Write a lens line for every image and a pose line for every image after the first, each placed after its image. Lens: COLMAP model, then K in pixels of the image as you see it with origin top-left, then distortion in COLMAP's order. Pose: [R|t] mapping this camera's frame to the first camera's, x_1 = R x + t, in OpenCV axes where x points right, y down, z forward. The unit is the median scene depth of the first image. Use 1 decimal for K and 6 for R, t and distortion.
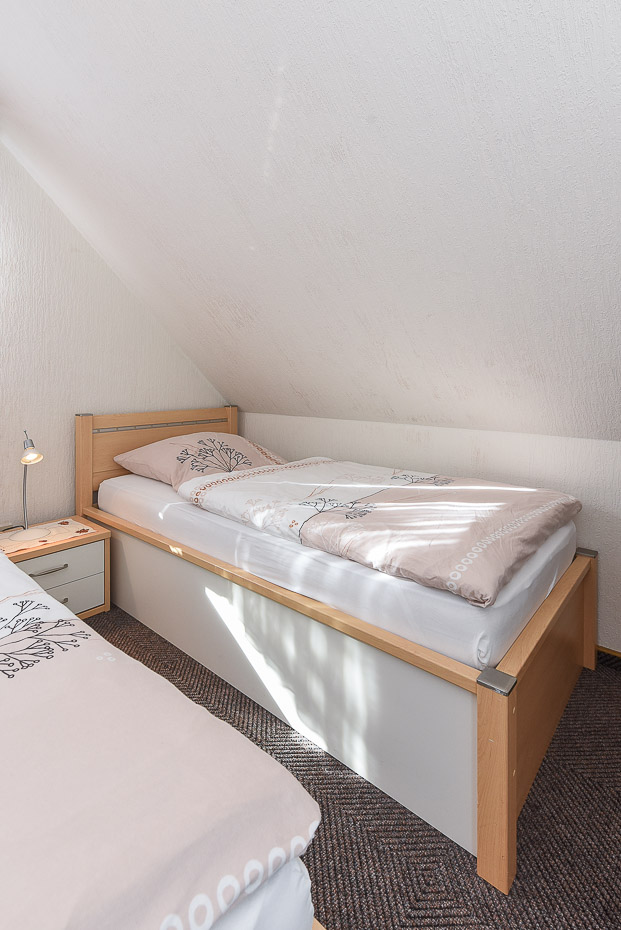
lens RADIAL K [[457.7, 0, 280.7], [0, 457.7, 398.8], [0, 0, 1]] dist [-0.001180, -0.000202]
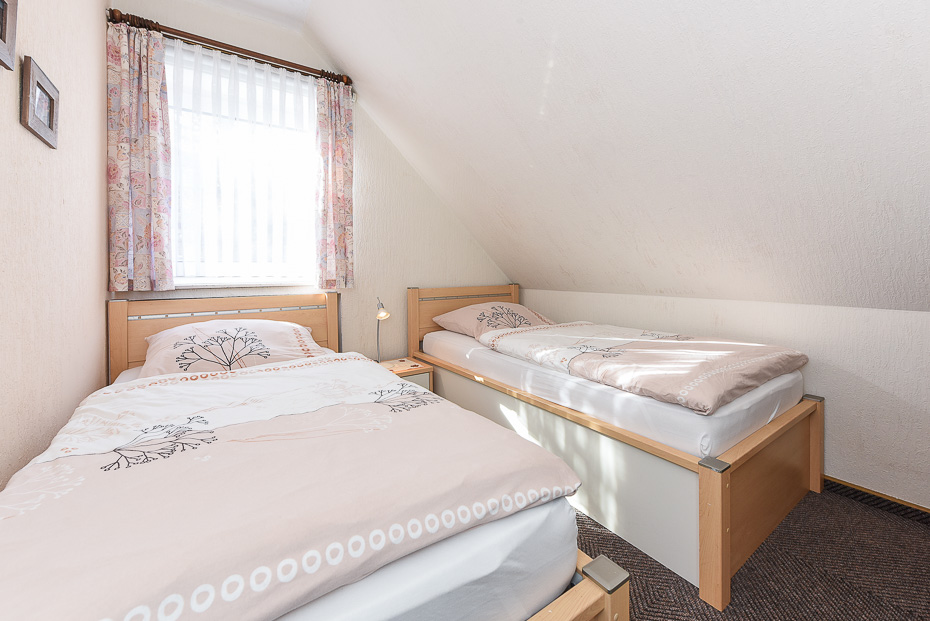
lens RADIAL K [[394.8, 0, 464.0], [0, 394.8, 281.9], [0, 0, 1]] dist [0.000860, 0.000010]
pose [[0.977381, -0.005106, -0.211423, -0.012498], [0.000658, 0.999777, -0.021105, 0.056285], [0.211483, 0.020488, 0.977167, -0.244758]]
